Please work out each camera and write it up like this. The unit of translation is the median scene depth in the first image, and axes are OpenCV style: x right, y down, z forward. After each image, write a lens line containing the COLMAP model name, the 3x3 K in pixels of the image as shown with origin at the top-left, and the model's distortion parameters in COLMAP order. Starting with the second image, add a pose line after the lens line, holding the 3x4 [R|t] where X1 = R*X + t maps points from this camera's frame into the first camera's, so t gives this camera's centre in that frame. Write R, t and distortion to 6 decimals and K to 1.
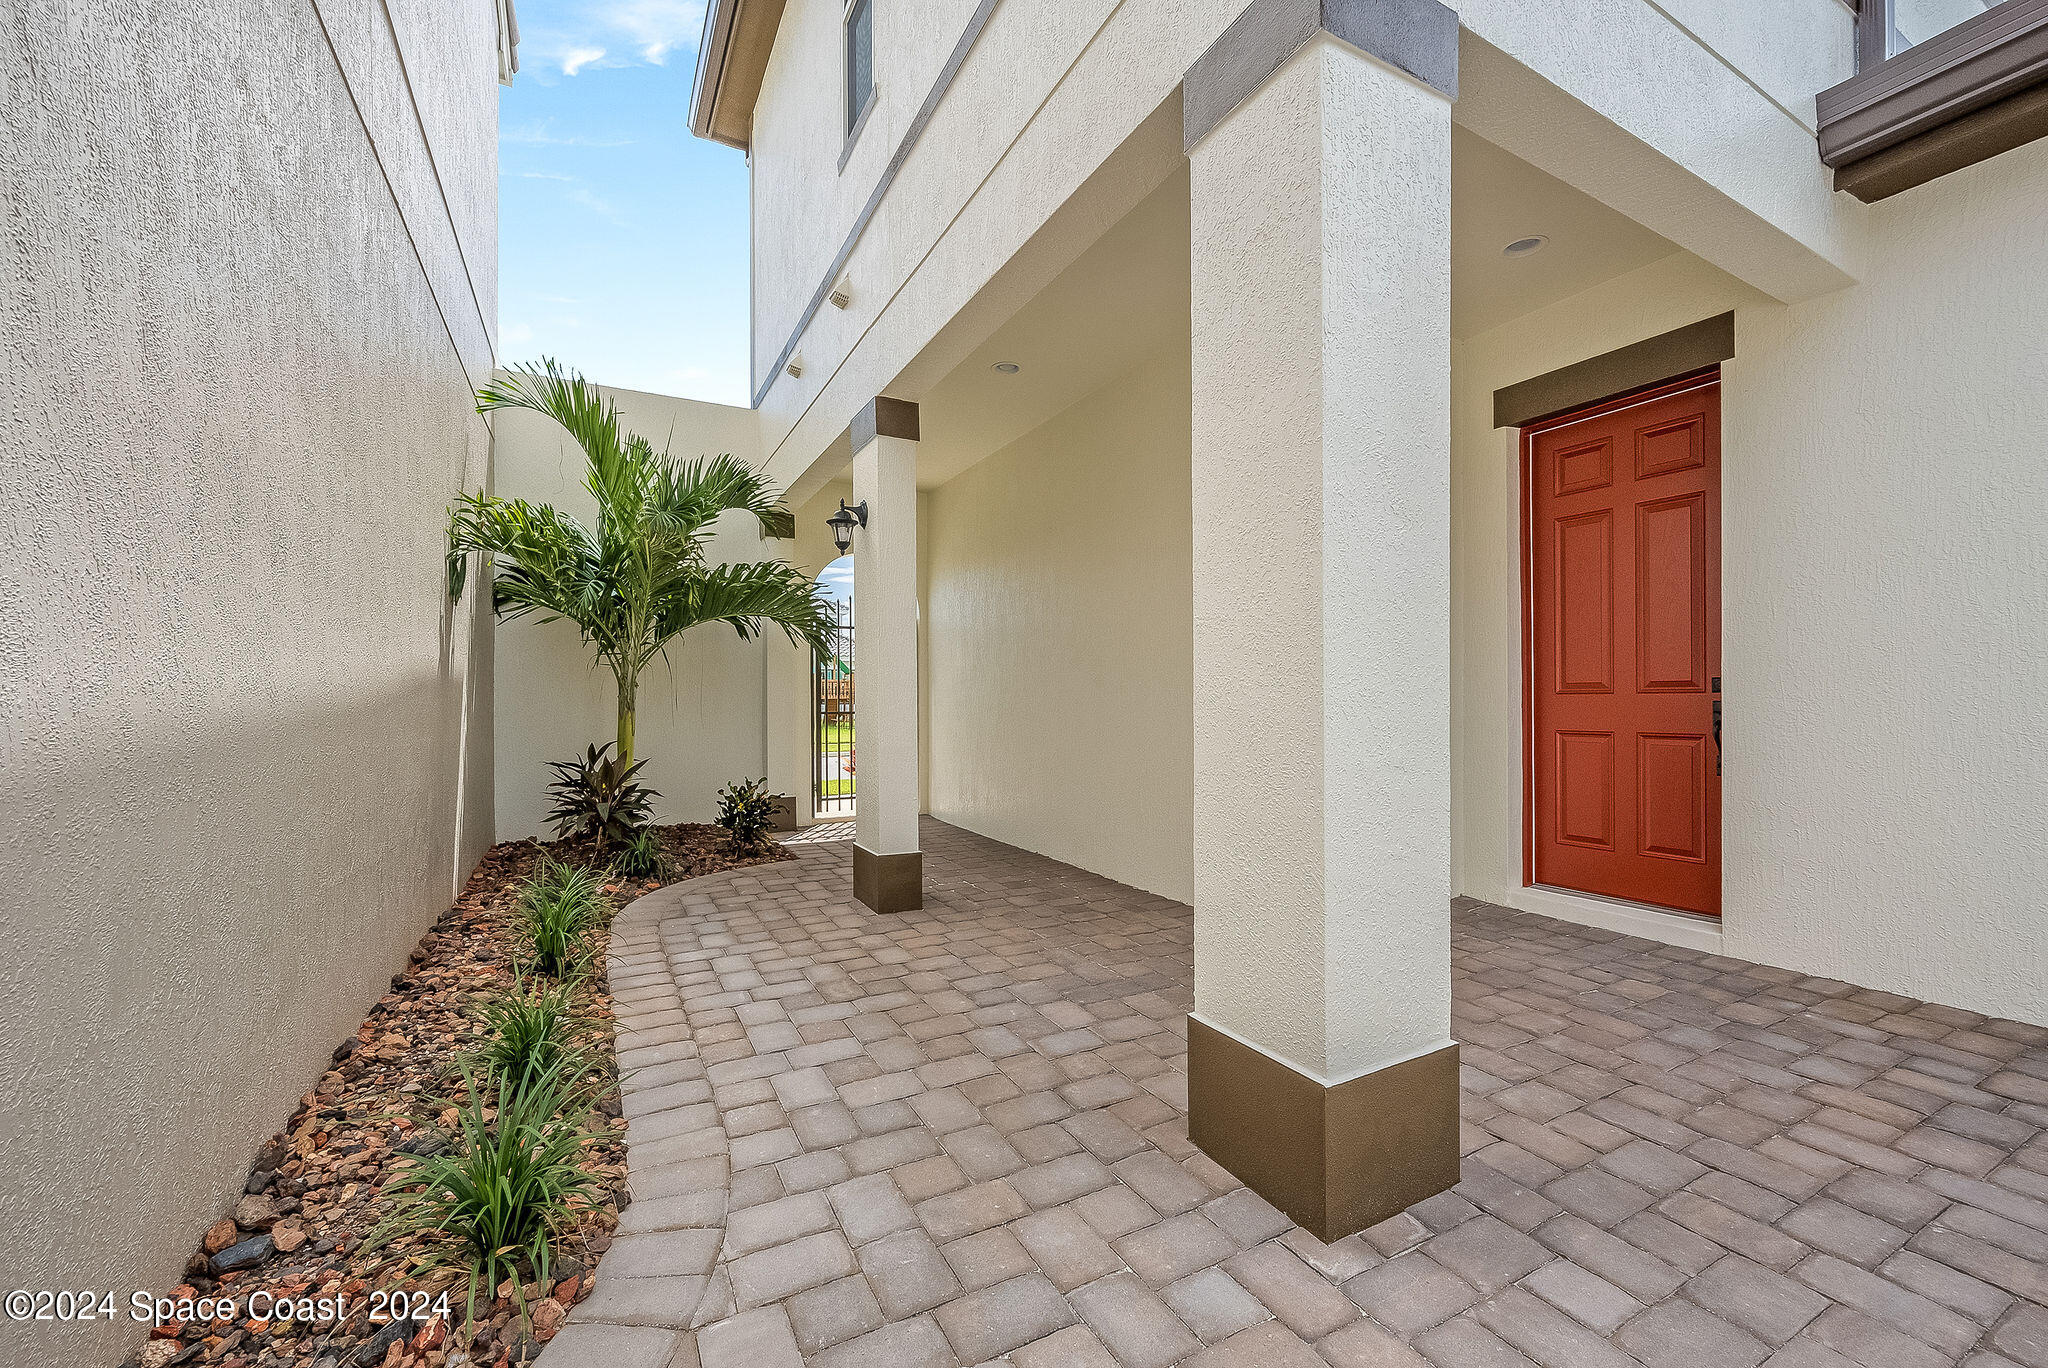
lens RADIAL K [[819.5, 0, 1024.0], [0, 819.5, 684.0], [0, 0, 1]] dist [0.002411, 0.000135]
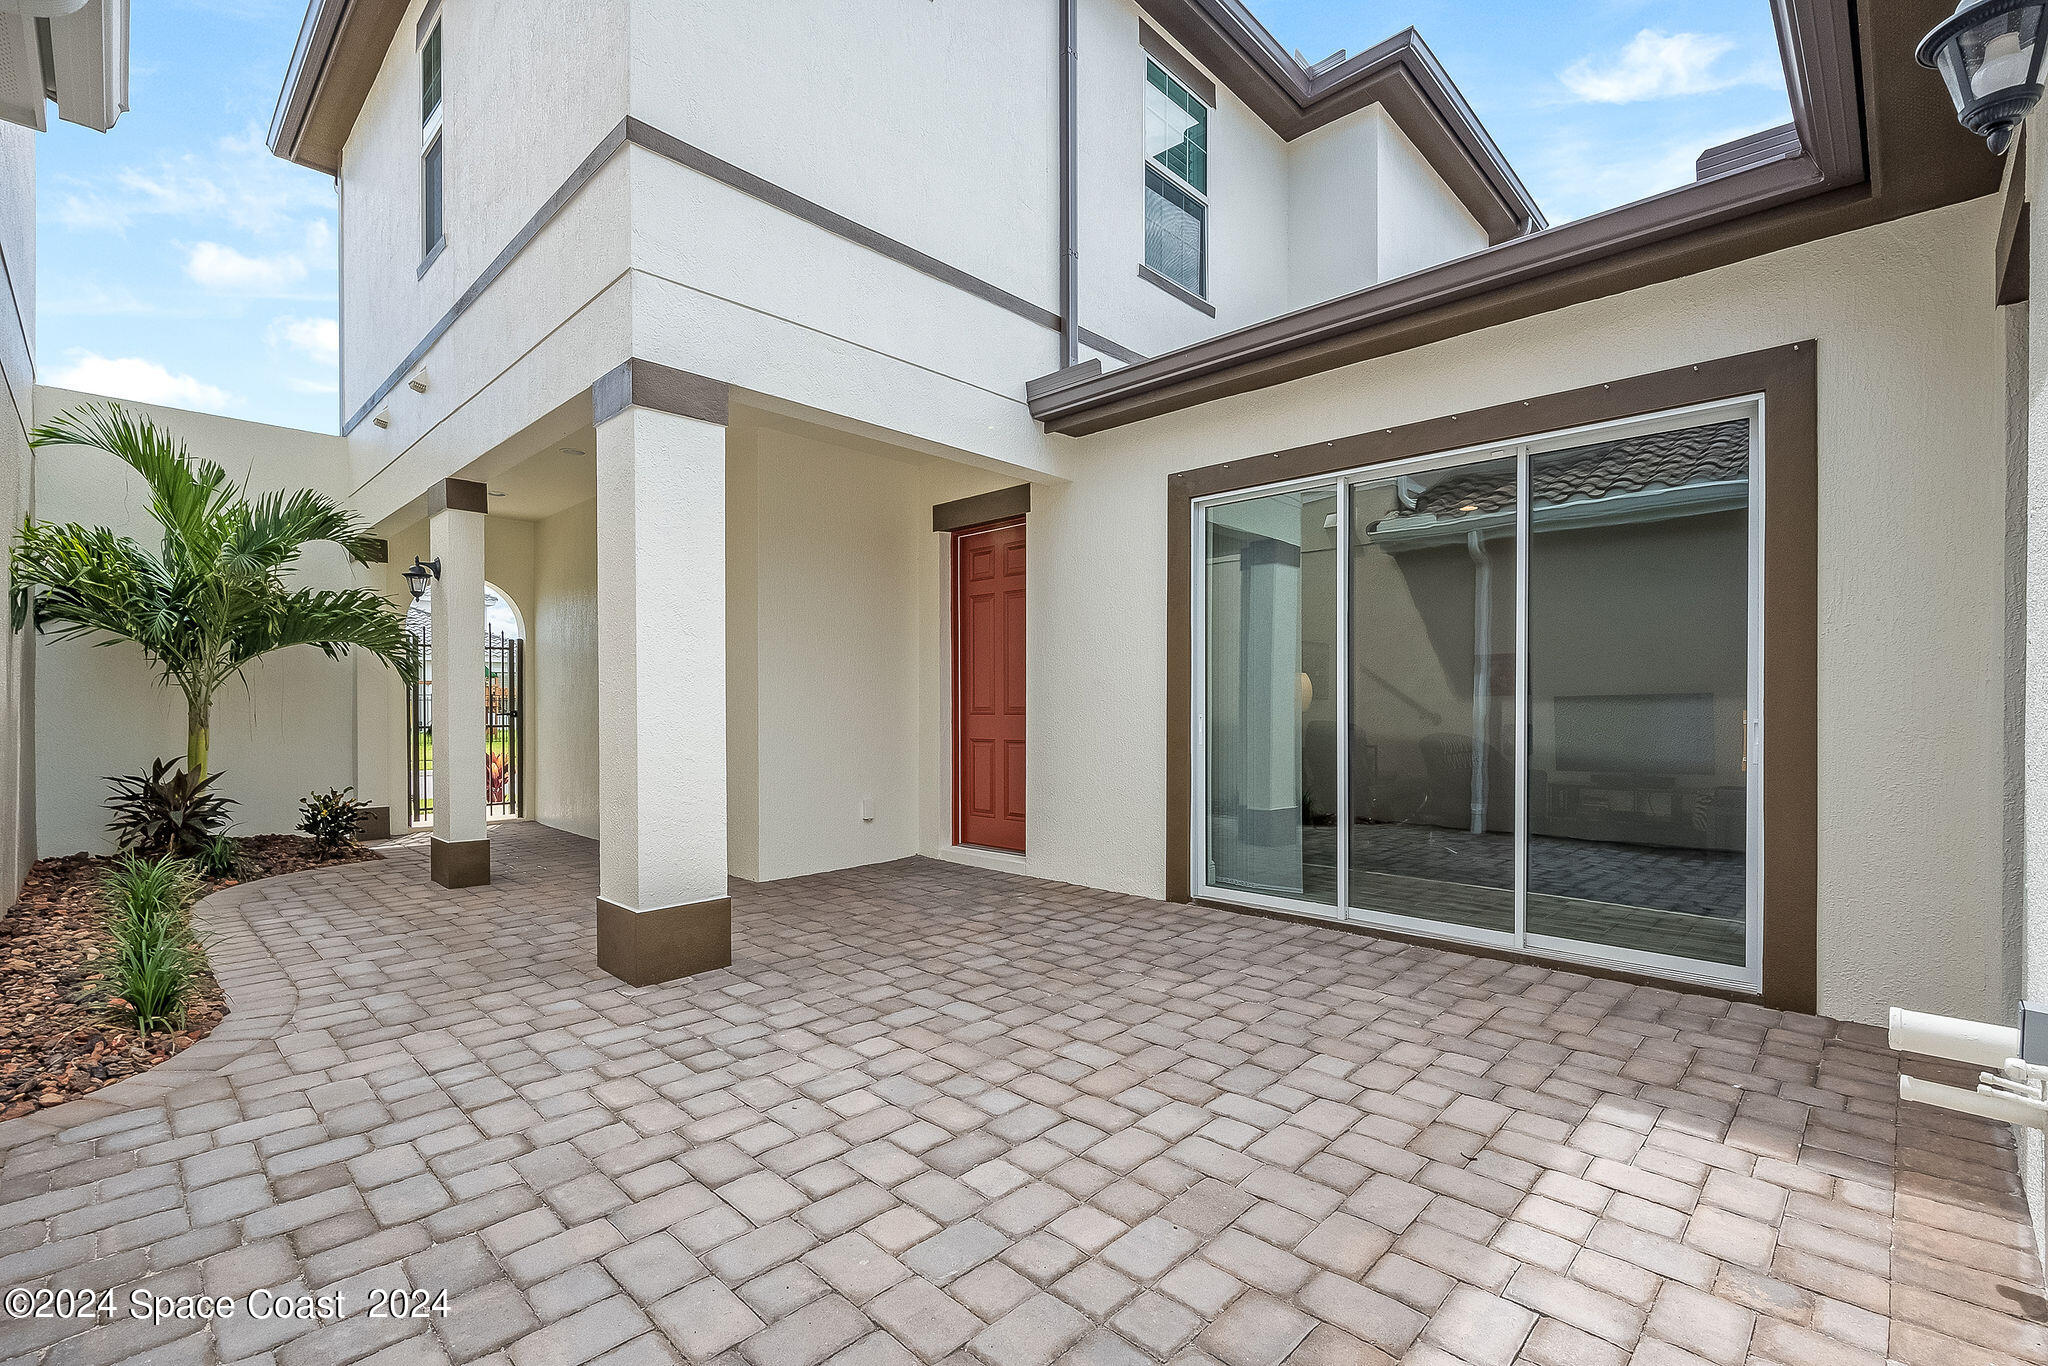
lens RADIAL K [[906.1, 0, 1016.7], [0, 906.1, 703.6], [0, 0, 1]] dist [-0.002329, -0.000155]
pose [[0.954473, 0.004027, 0.298272, 0.198906], [-0.008467, 0.999872, 0.013597, -0.025569], [-0.298179, -0.015504, 0.954384, -0.486004]]
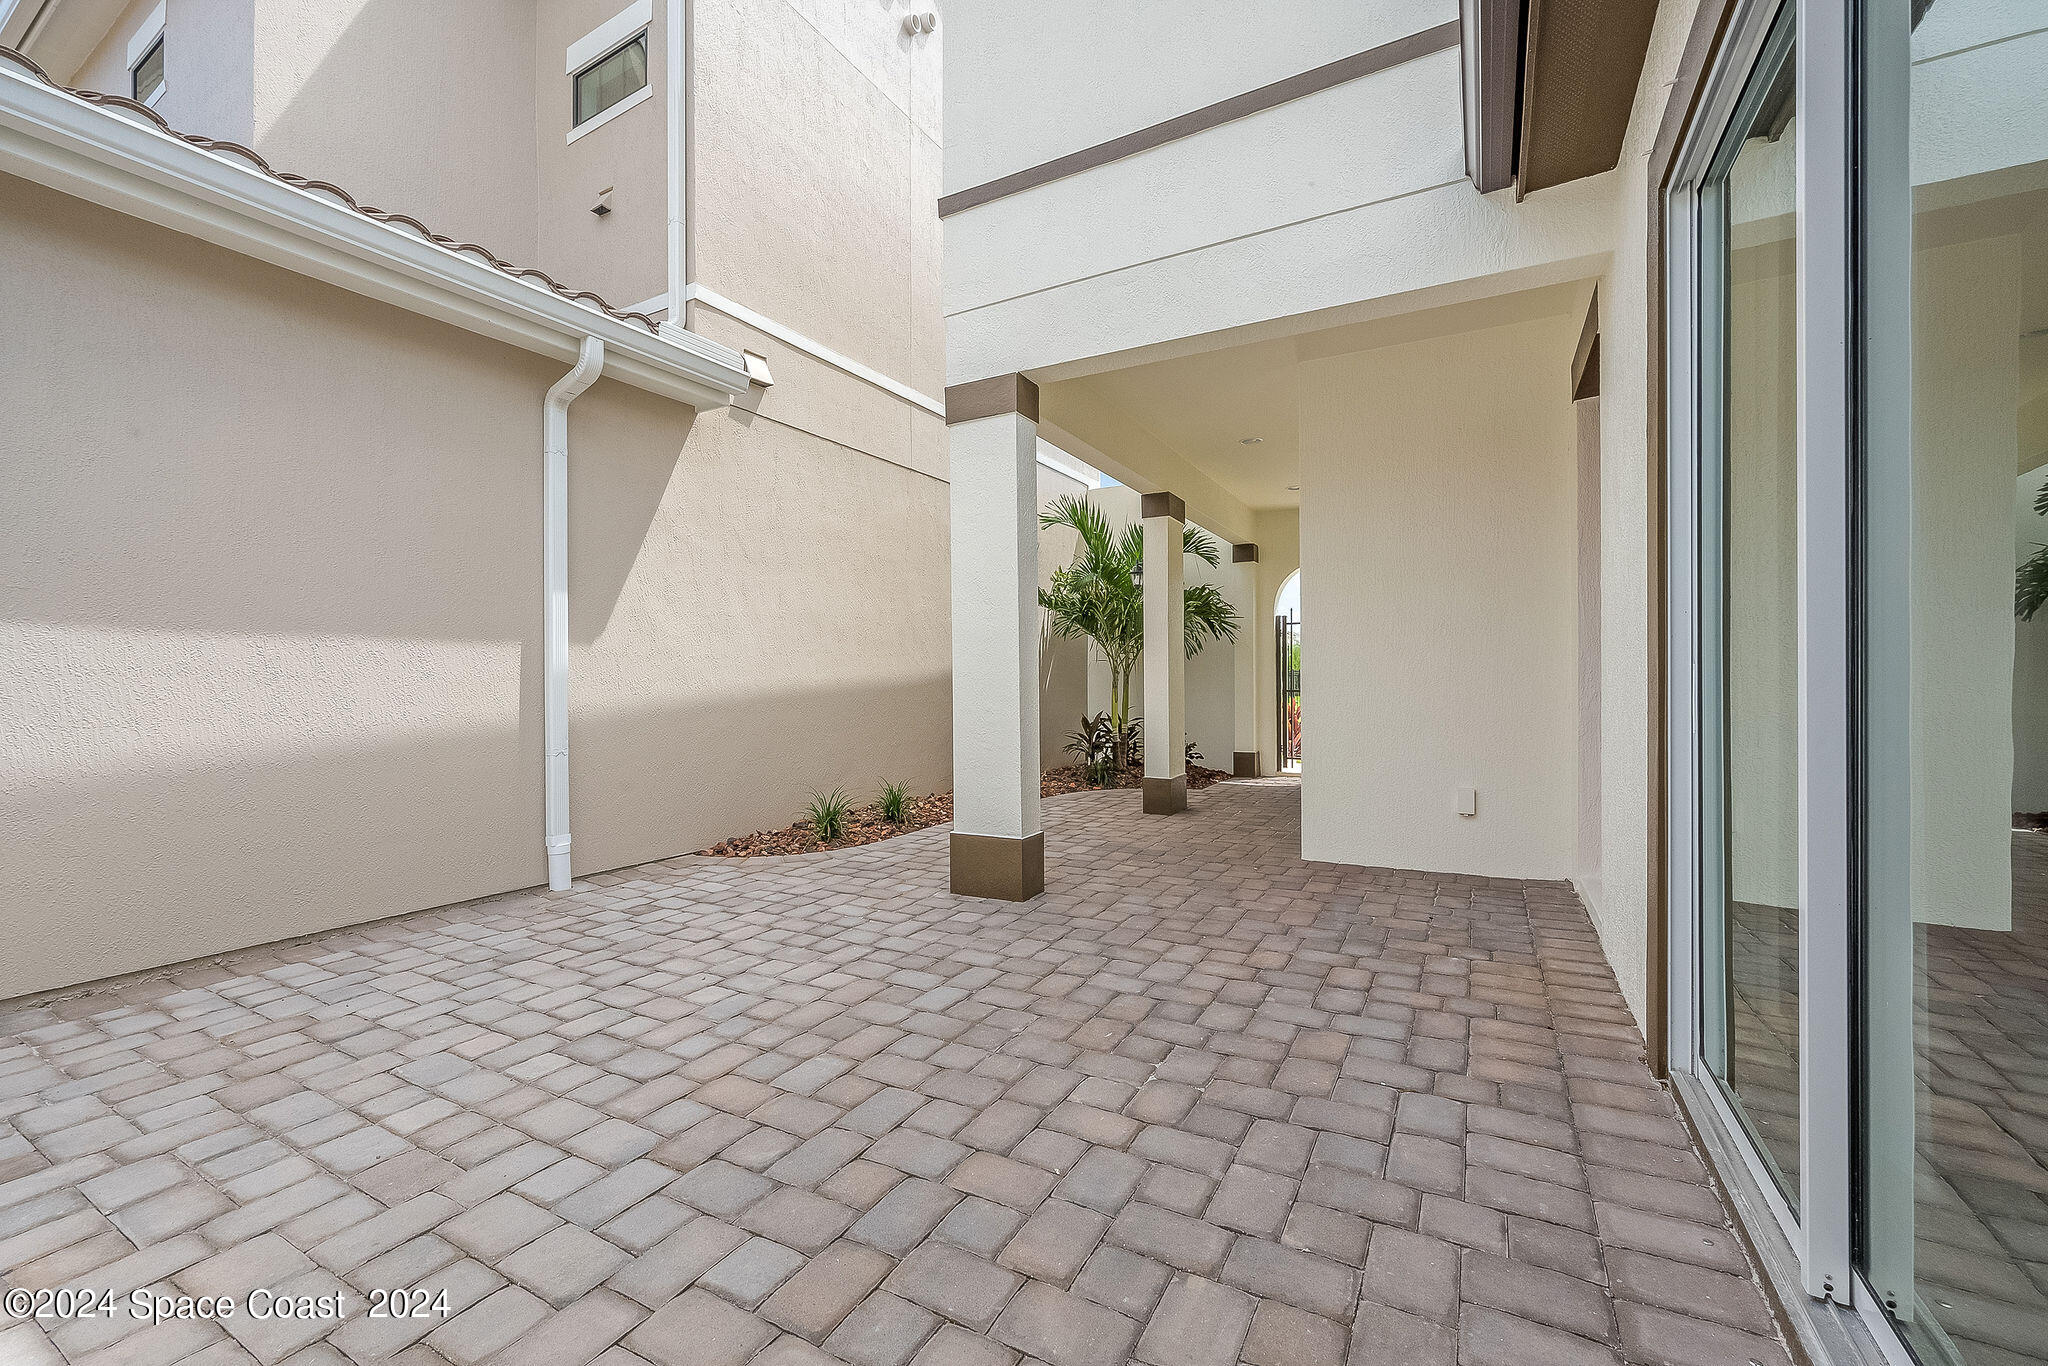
lens RADIAL K [[822.9, 0, 1024.0], [0, 822.9, 683.0], [0, 0, 1]] dist [-0.001438, -0.000411]
pose [[0.537447, 0.001205, -0.843297, 0.884785], [0.018043, 0.999754, 0.012928, -0.001946], [0.843105, -0.022164, 0.537292, -0.058725]]
